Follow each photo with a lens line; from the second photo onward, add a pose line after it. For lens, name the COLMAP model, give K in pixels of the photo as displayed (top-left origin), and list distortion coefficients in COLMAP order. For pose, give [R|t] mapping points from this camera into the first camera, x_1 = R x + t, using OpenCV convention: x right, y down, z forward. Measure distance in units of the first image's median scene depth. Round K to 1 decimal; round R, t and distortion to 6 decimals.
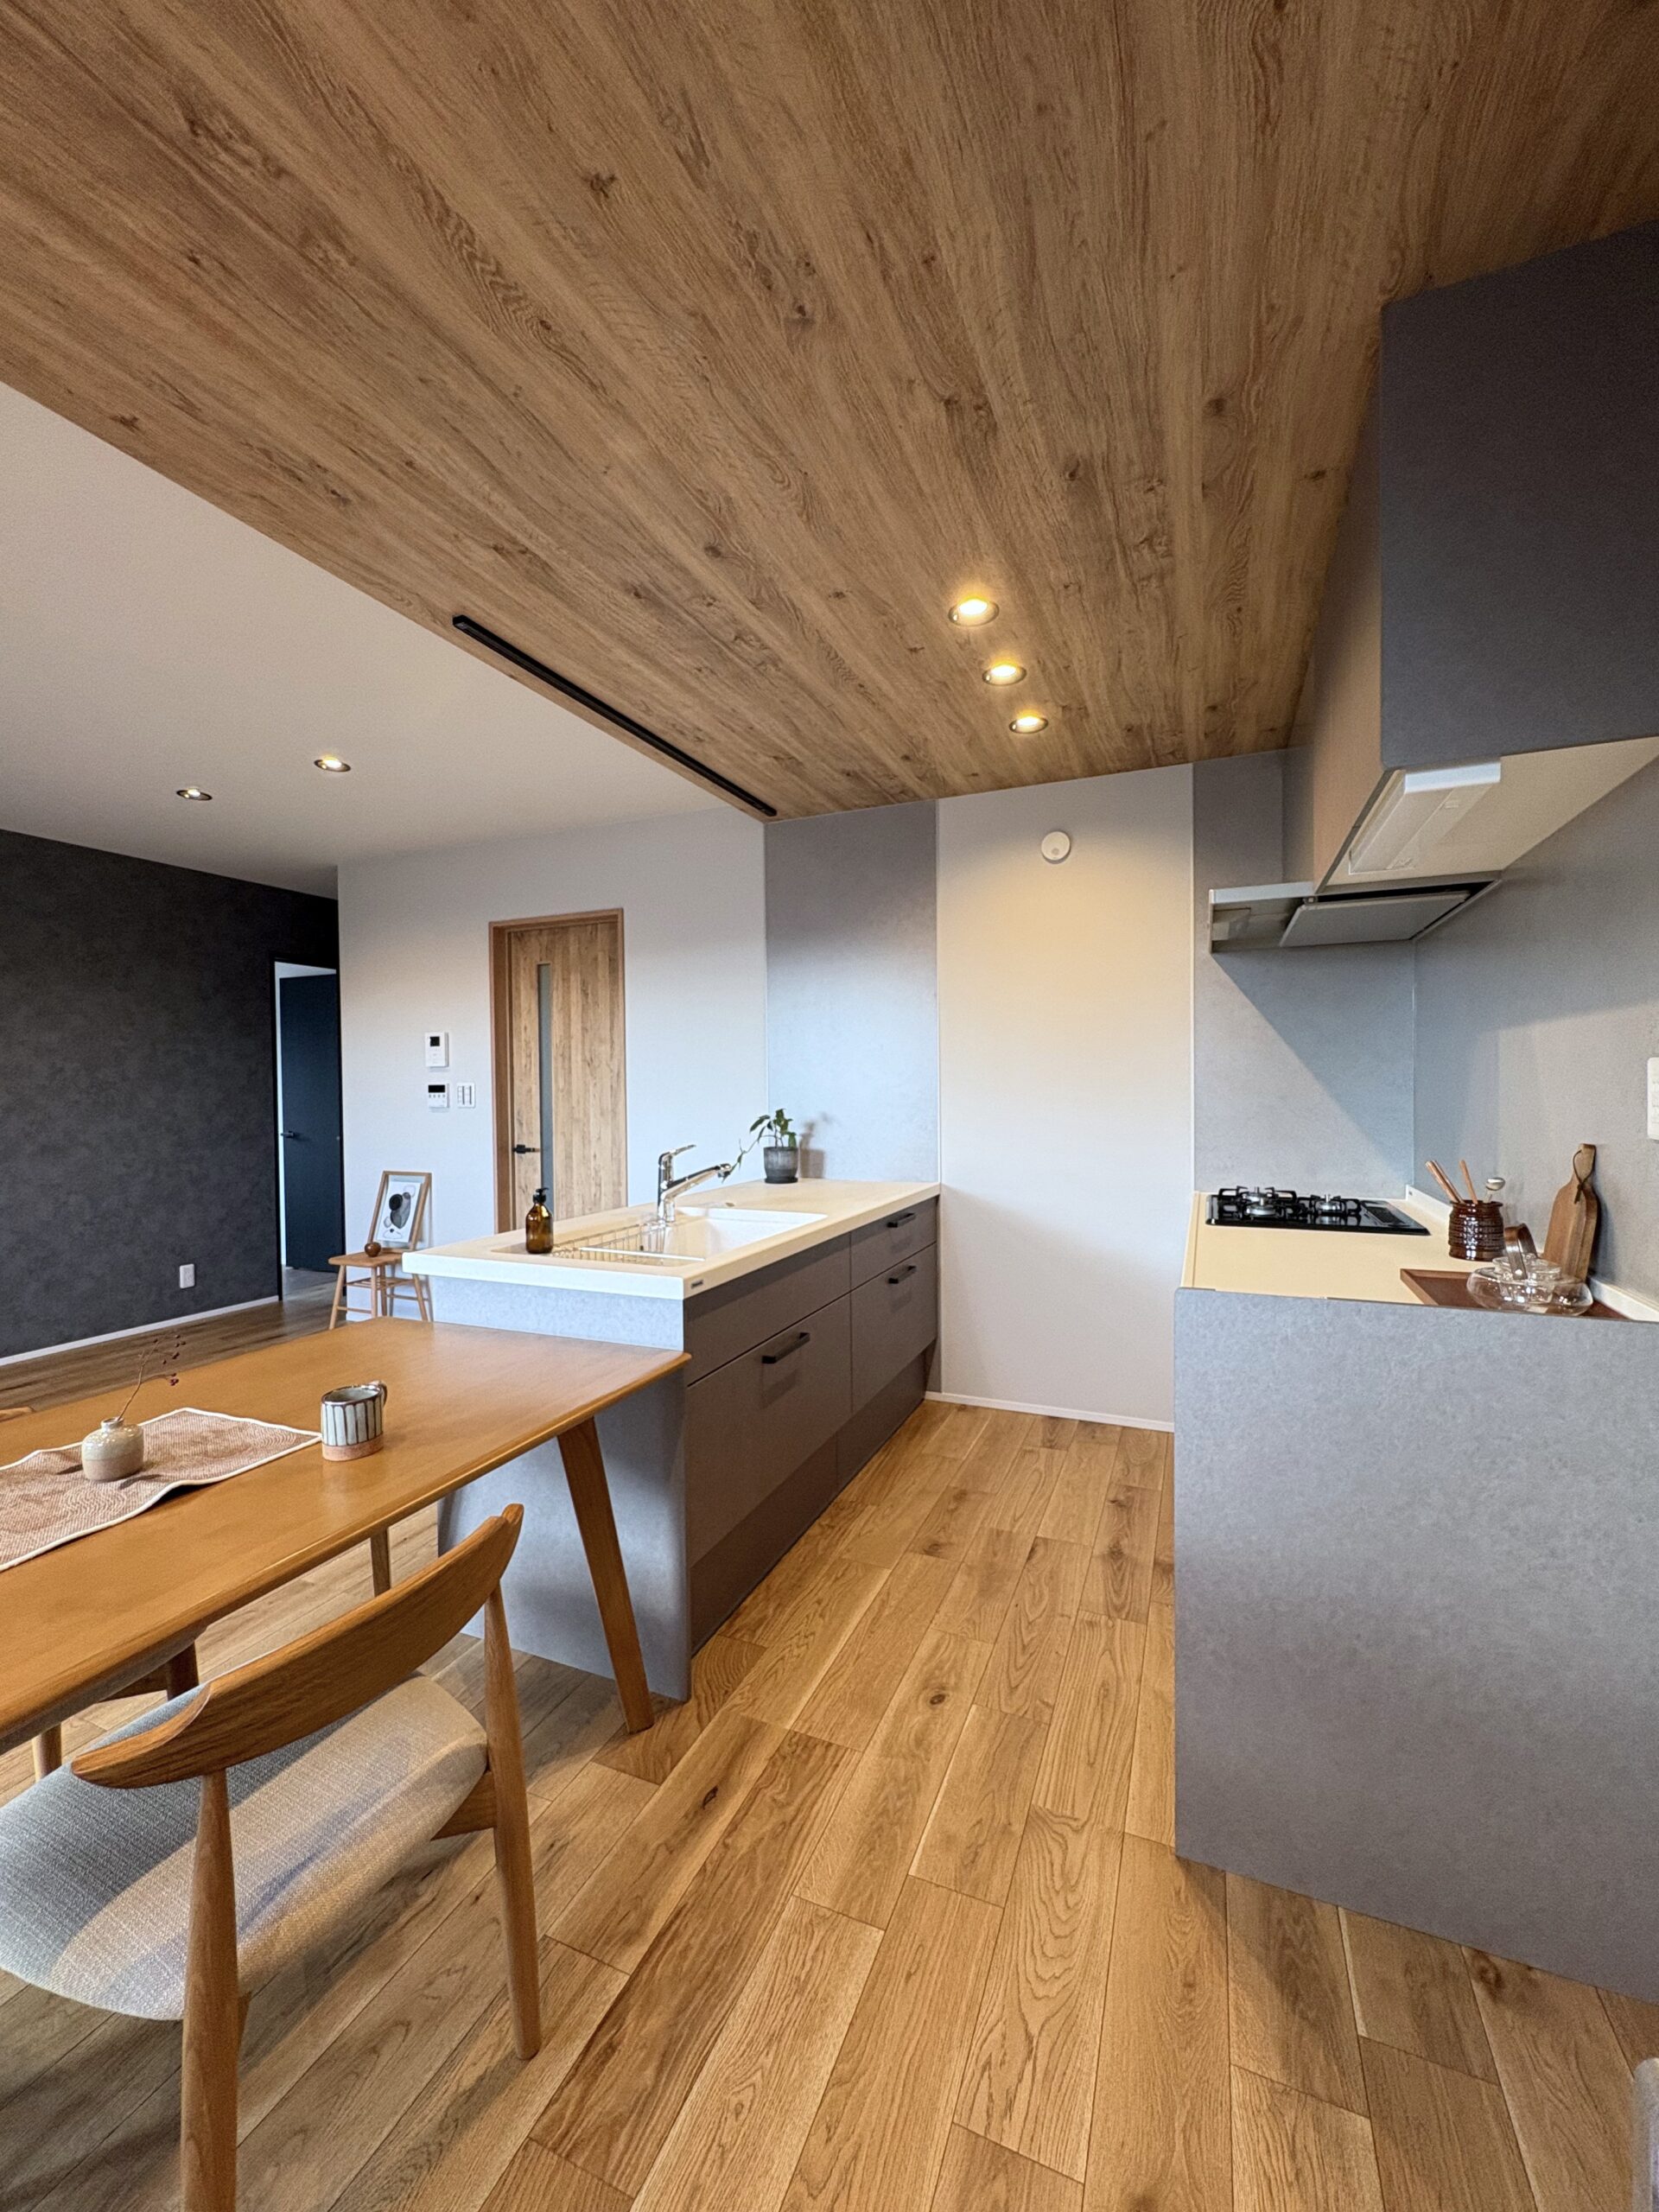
lens RADIAL K [[875.2, 0, 833.7], [0, 875.2, 1117.6], [0, 0, 1]] dist [-0.006364, 0.000441]
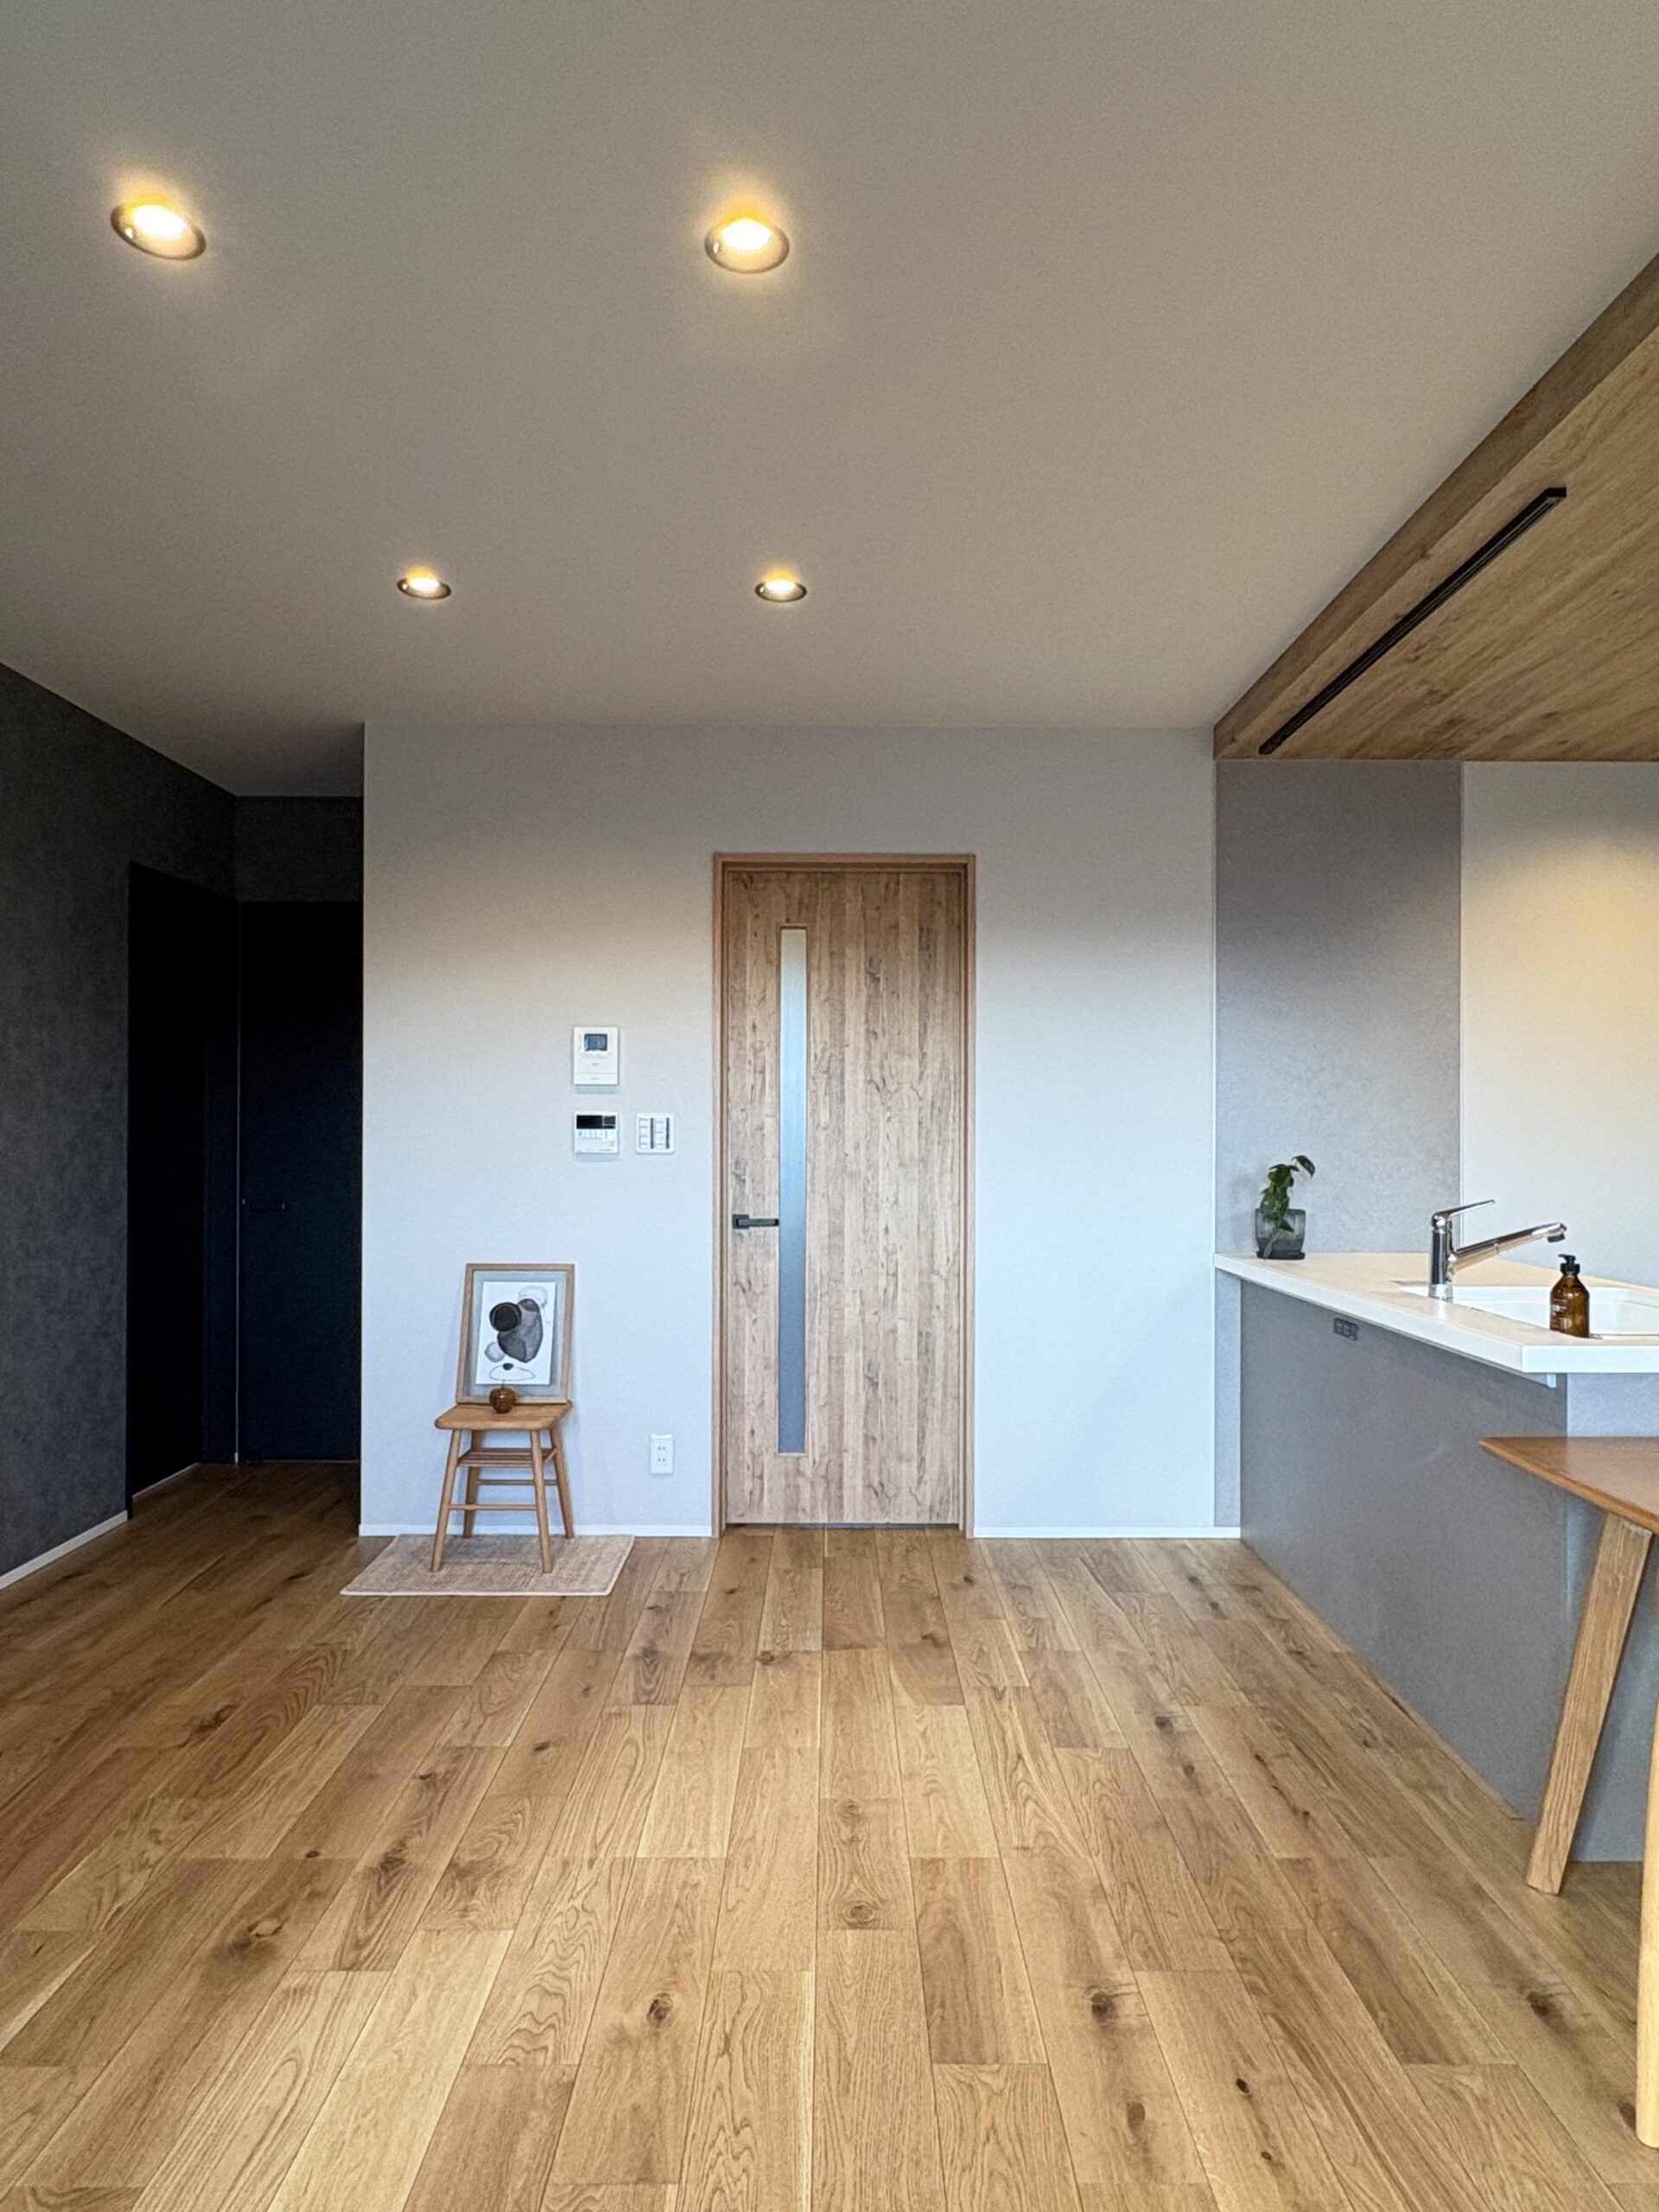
lens RADIAL K [[1370.6, 0, 835.4], [0, 1370.6, 1126.1], [0, 0, 1]] dist [0.001331, 0.002184]
pose [[0.920779, 0.017713, 0.389681, -0.698375], [0.000130, 0.998955, -0.045715, 0.013164], [-0.390084, 0.042144, 0.919814, 0.086126]]
